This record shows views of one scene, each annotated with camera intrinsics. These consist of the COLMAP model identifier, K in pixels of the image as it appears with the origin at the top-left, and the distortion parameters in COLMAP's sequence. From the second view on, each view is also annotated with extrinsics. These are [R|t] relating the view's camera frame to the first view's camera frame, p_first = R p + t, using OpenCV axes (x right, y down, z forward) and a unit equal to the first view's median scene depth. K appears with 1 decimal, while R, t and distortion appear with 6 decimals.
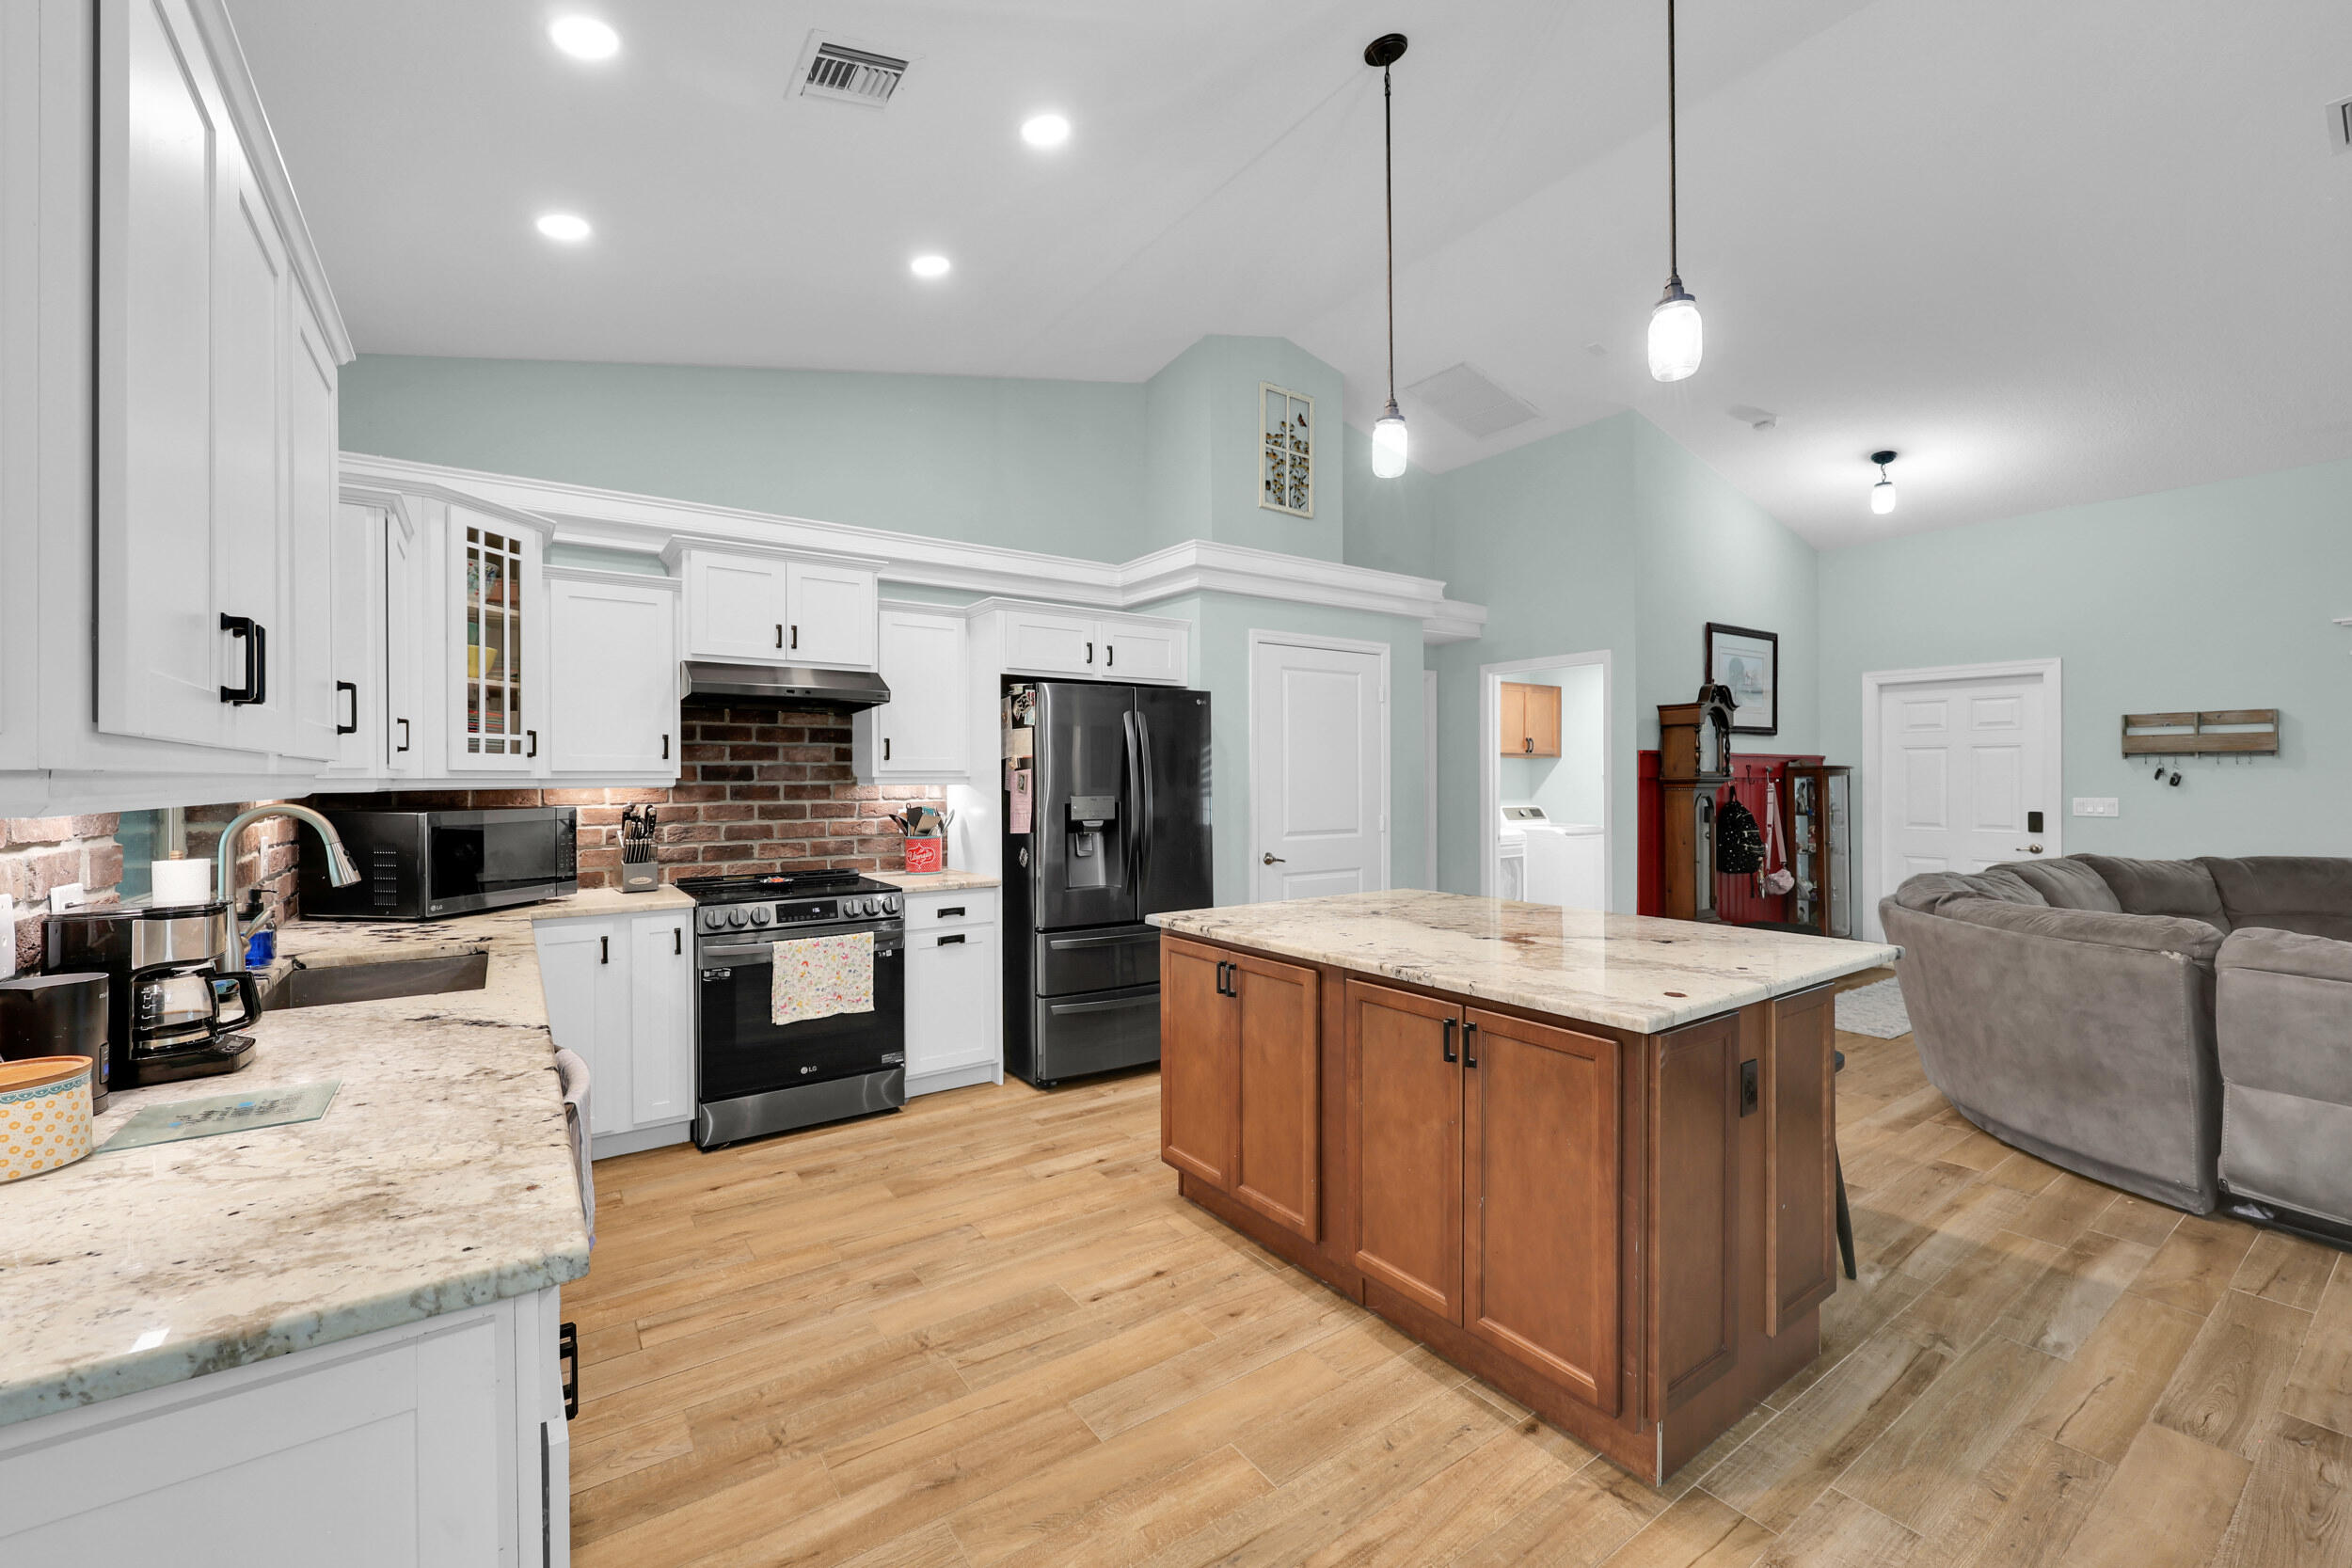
lens RADIAL K [[952.9, 0, 1178.7], [0, 952.9, 773.5], [0, 0, 1]] dist [-0.002380, 0.000303]
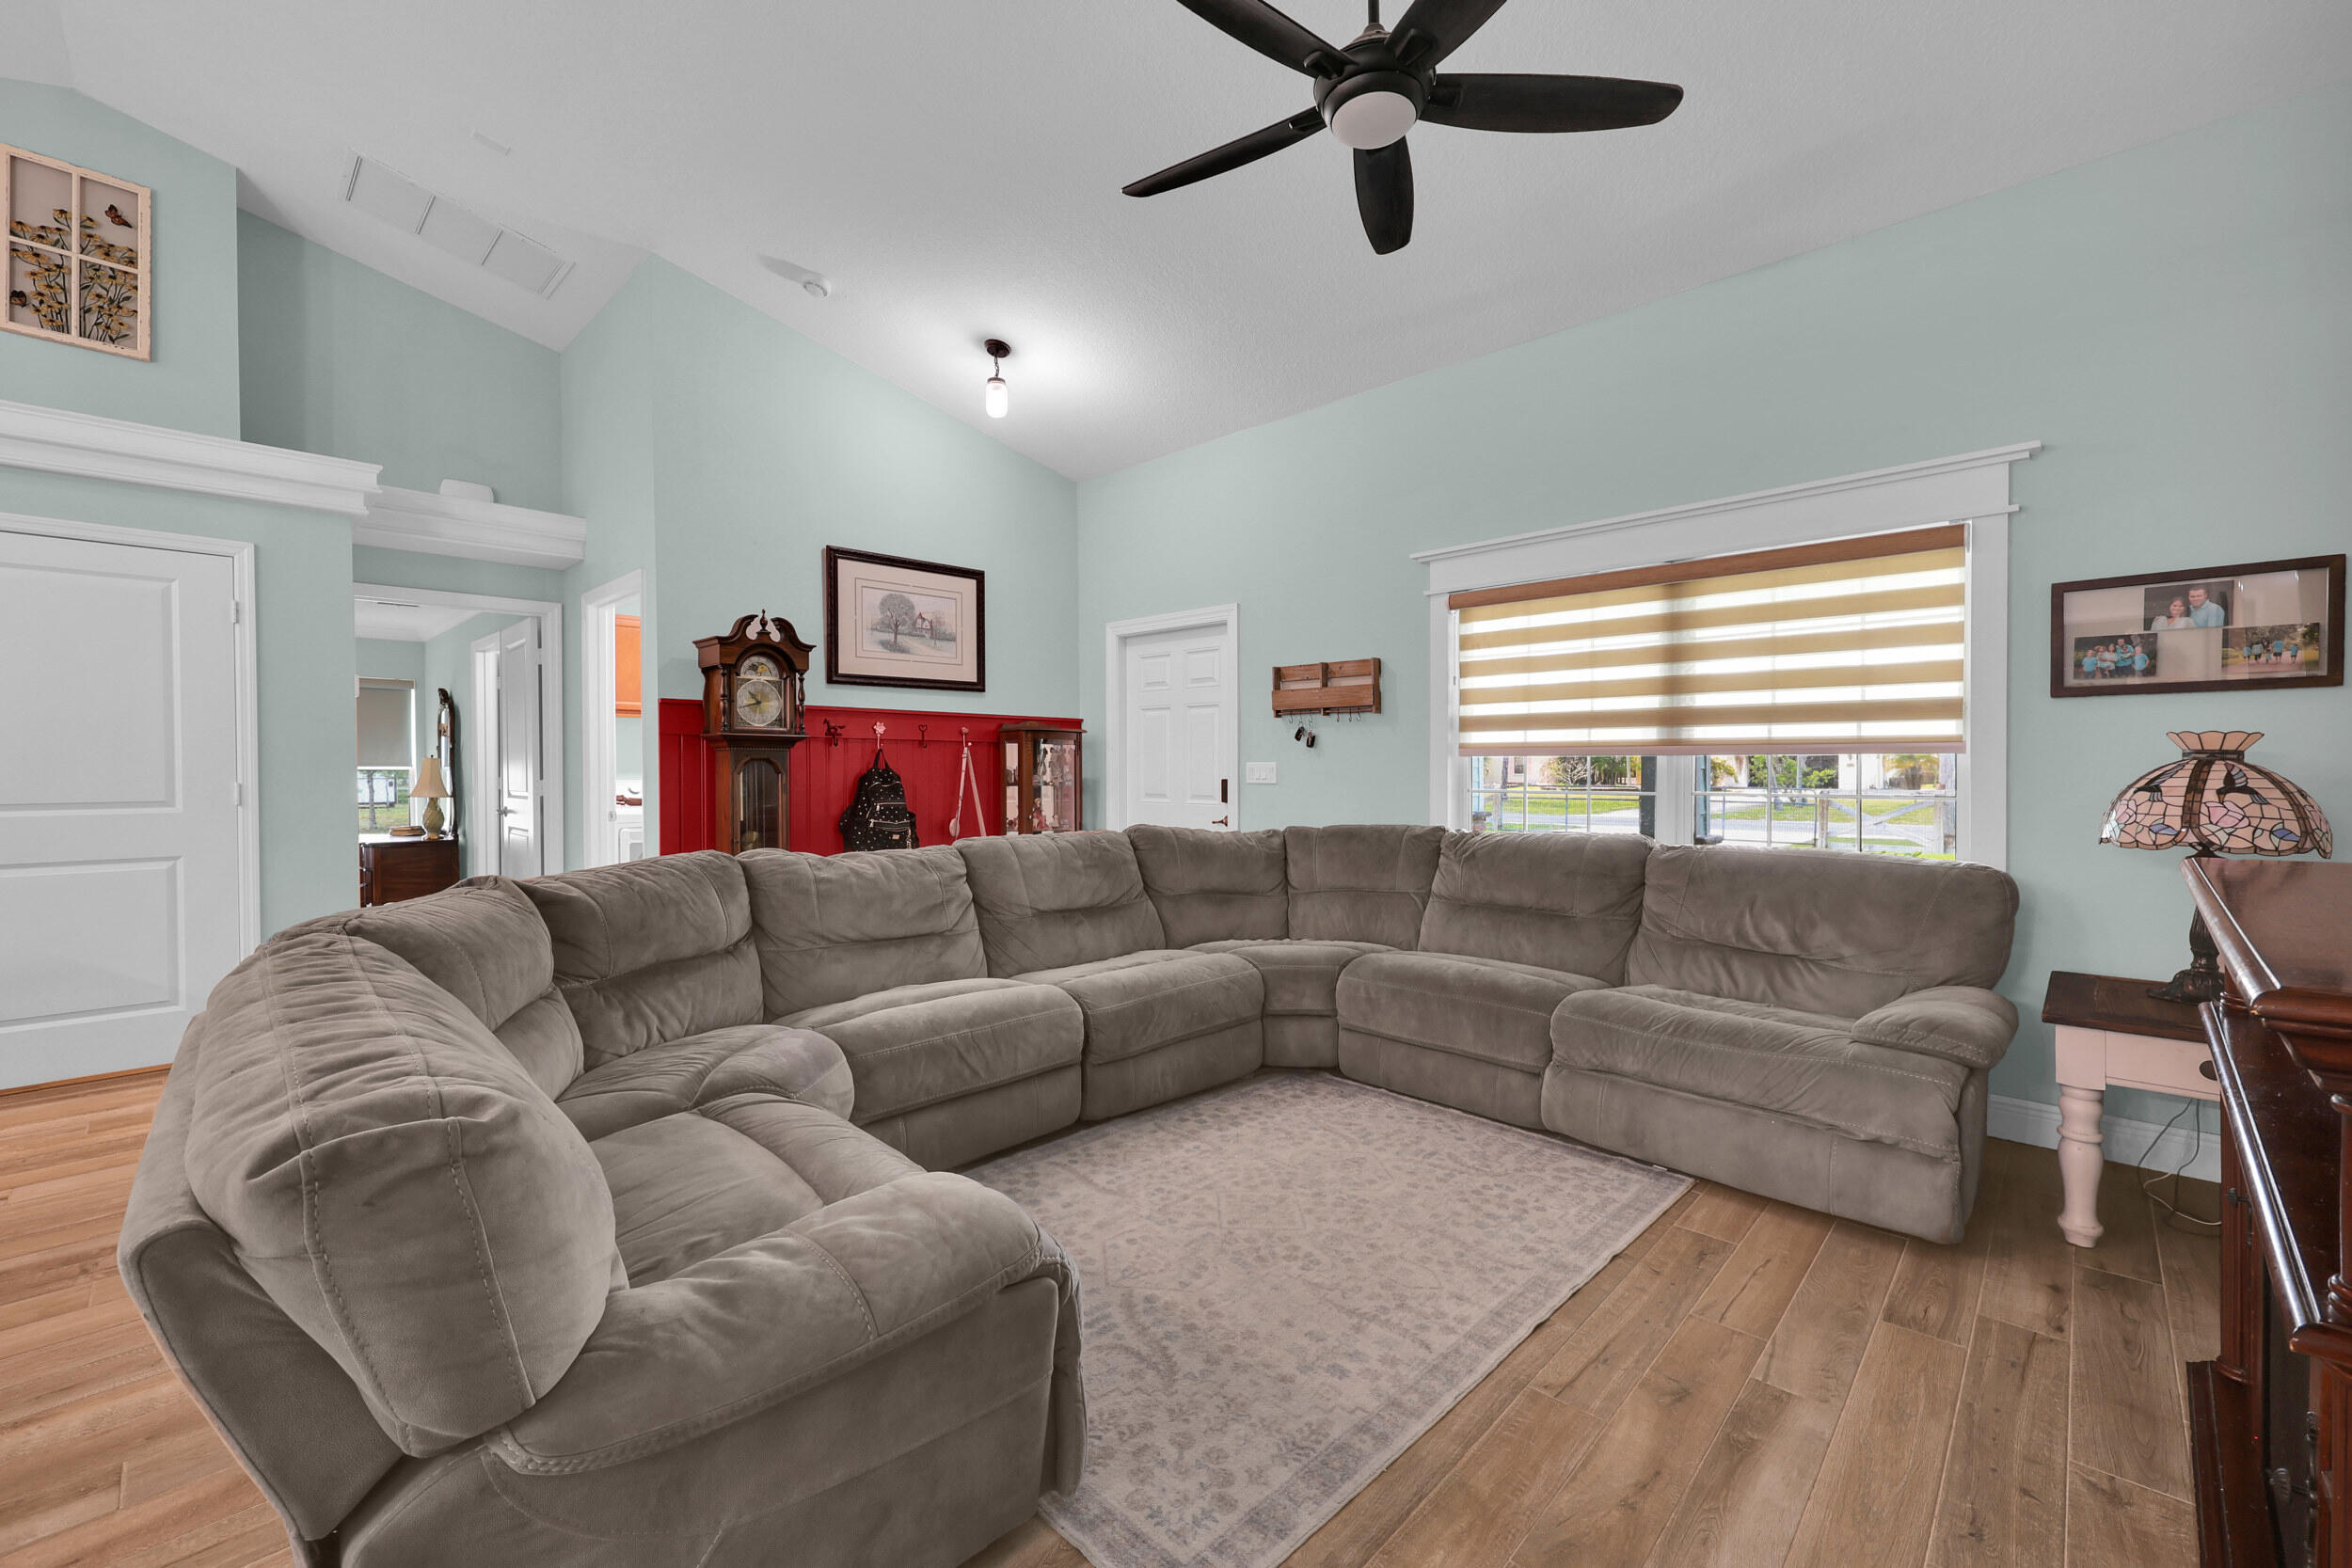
lens RADIAL K [[926.6, 0, 1186.6], [0, 926.6, 779.8], [0, 0, 1]] dist [-0.002990, 0.000286]
pose [[0.979551, -0.002508, 0.201182, 1.014113], [-0.001380, 0.999815, 0.019187, 0.035819], [-0.201193, -0.019072, 0.979366, 0.236121]]
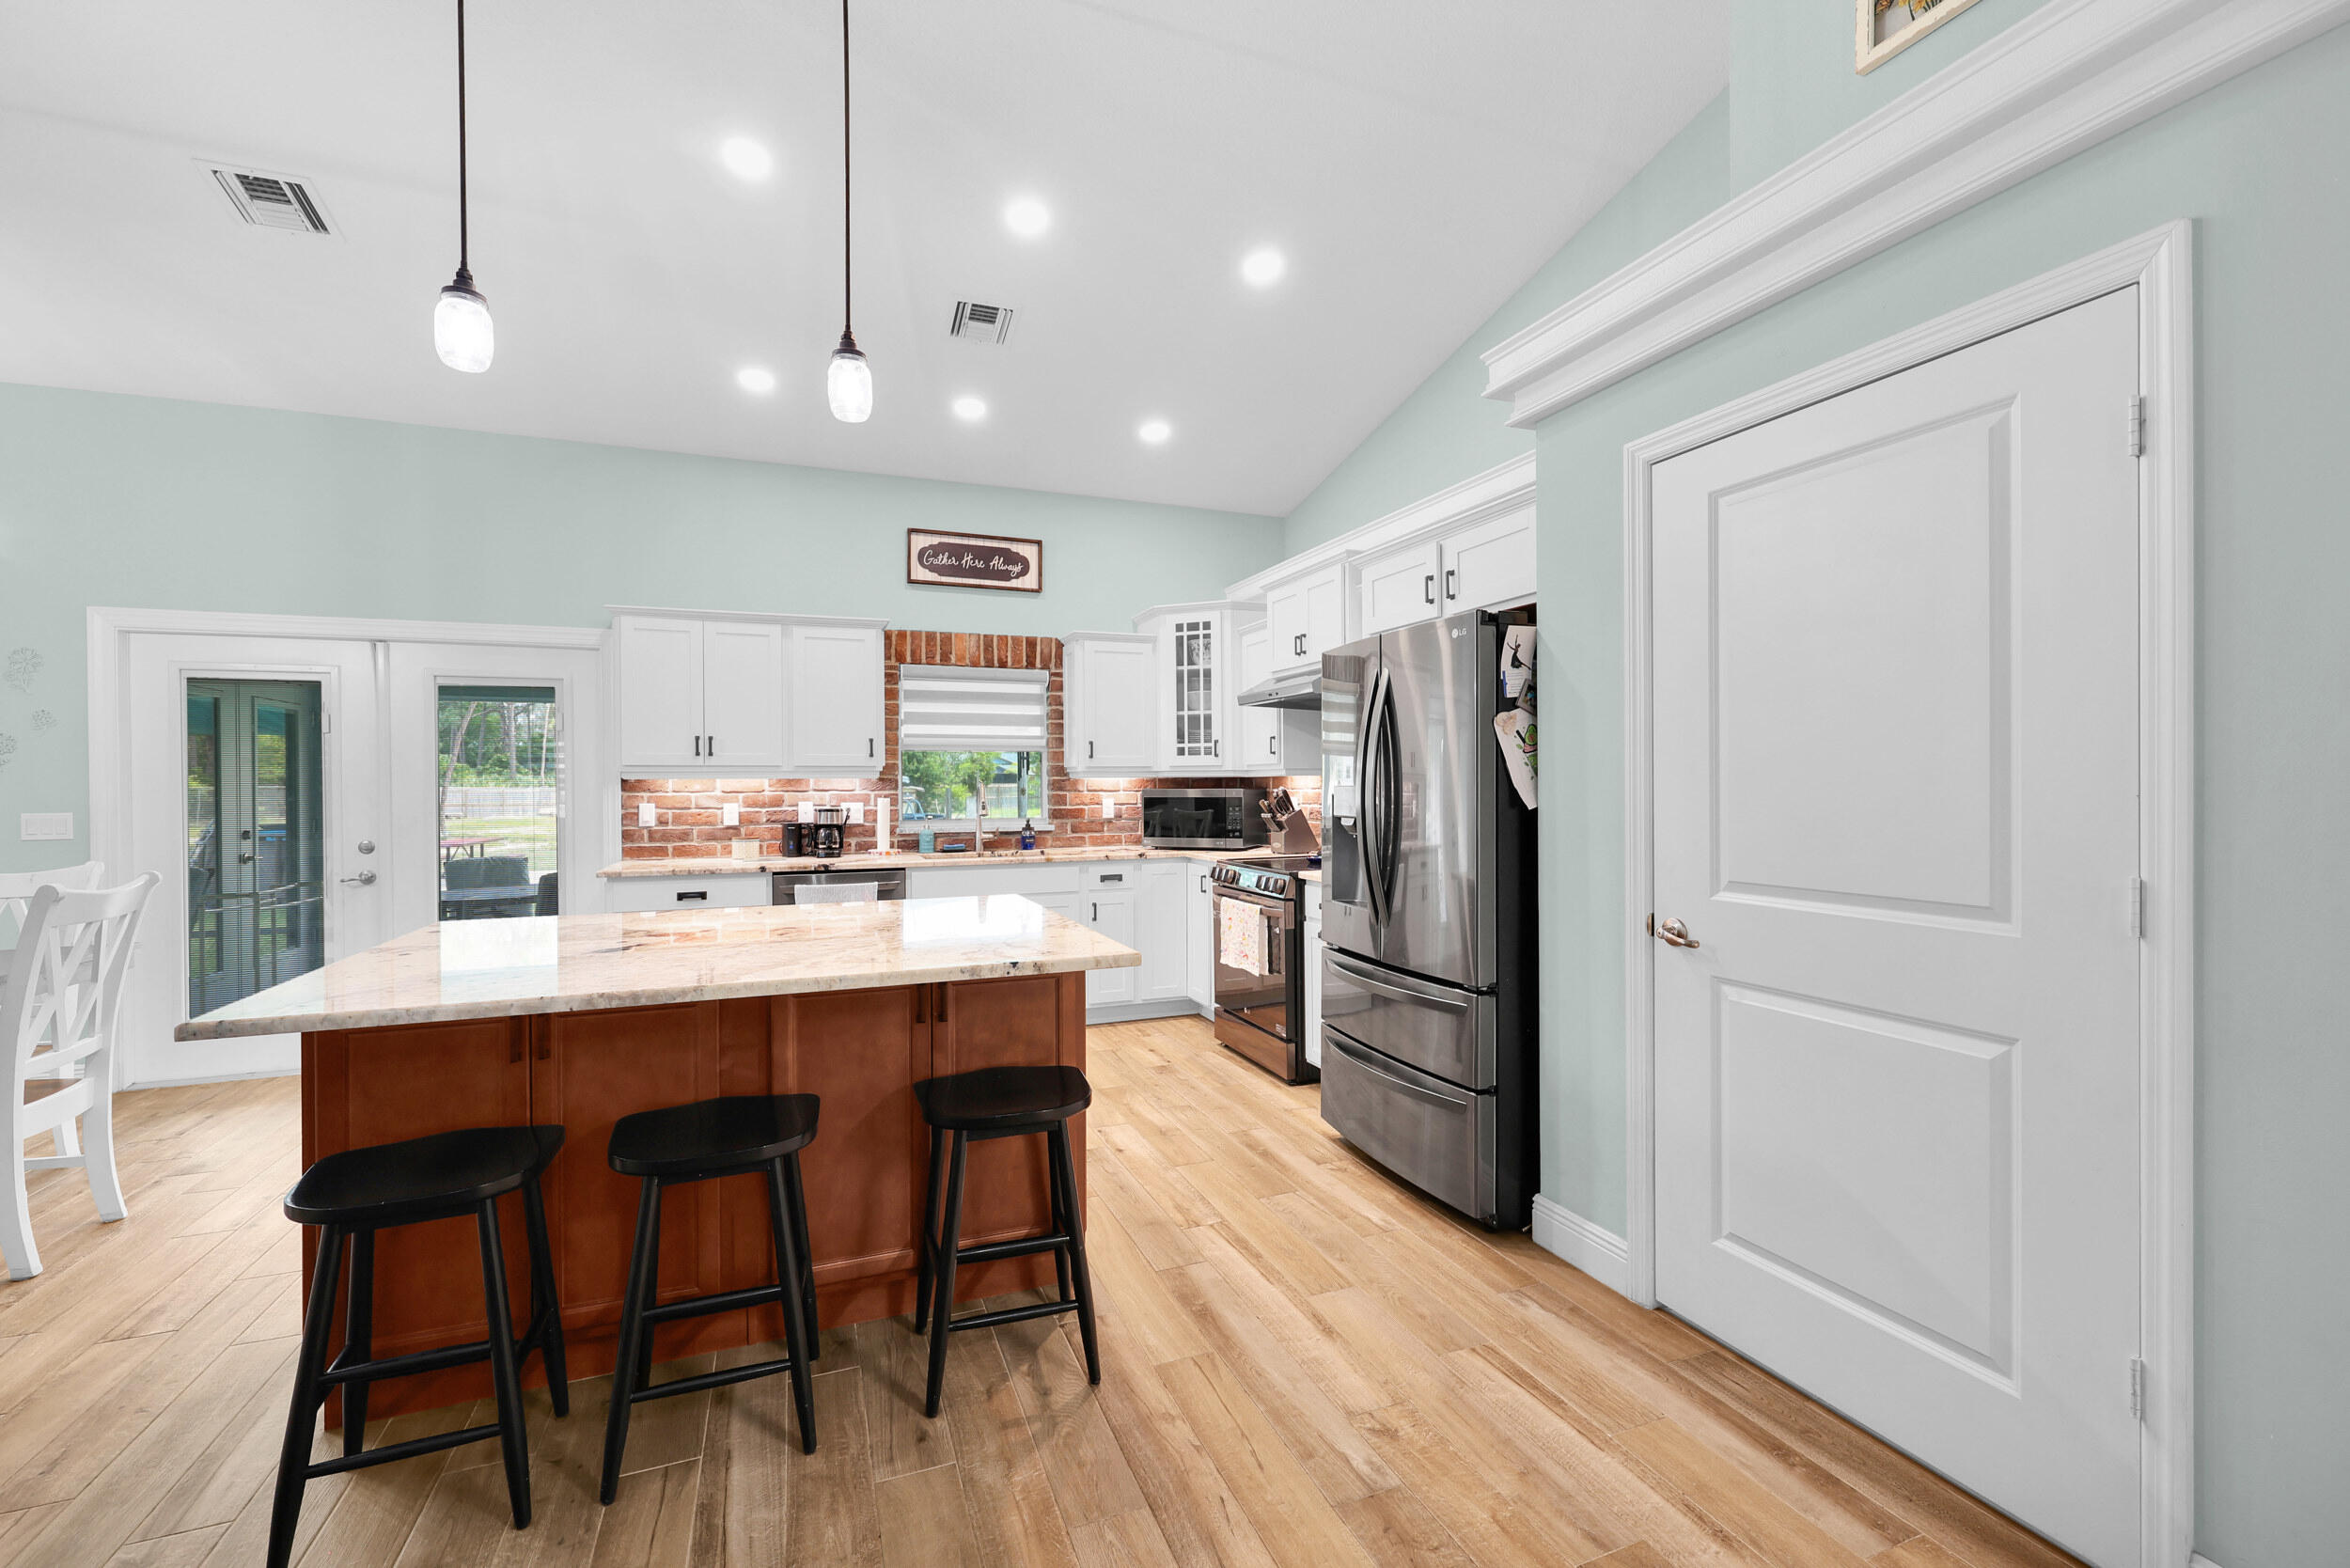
lens RADIAL K [[952.2, 0, 1163.2], [0, 952.2, 789.1], [0, 0, 1]] dist [-0.002380, 0.000303]
pose [[-0.235992, 0.012617, -0.971673, 0.709901], [0.013284, 0.999864, 0.009757, 0.016312], [0.971664, -0.010605, -0.236128, 1.048486]]
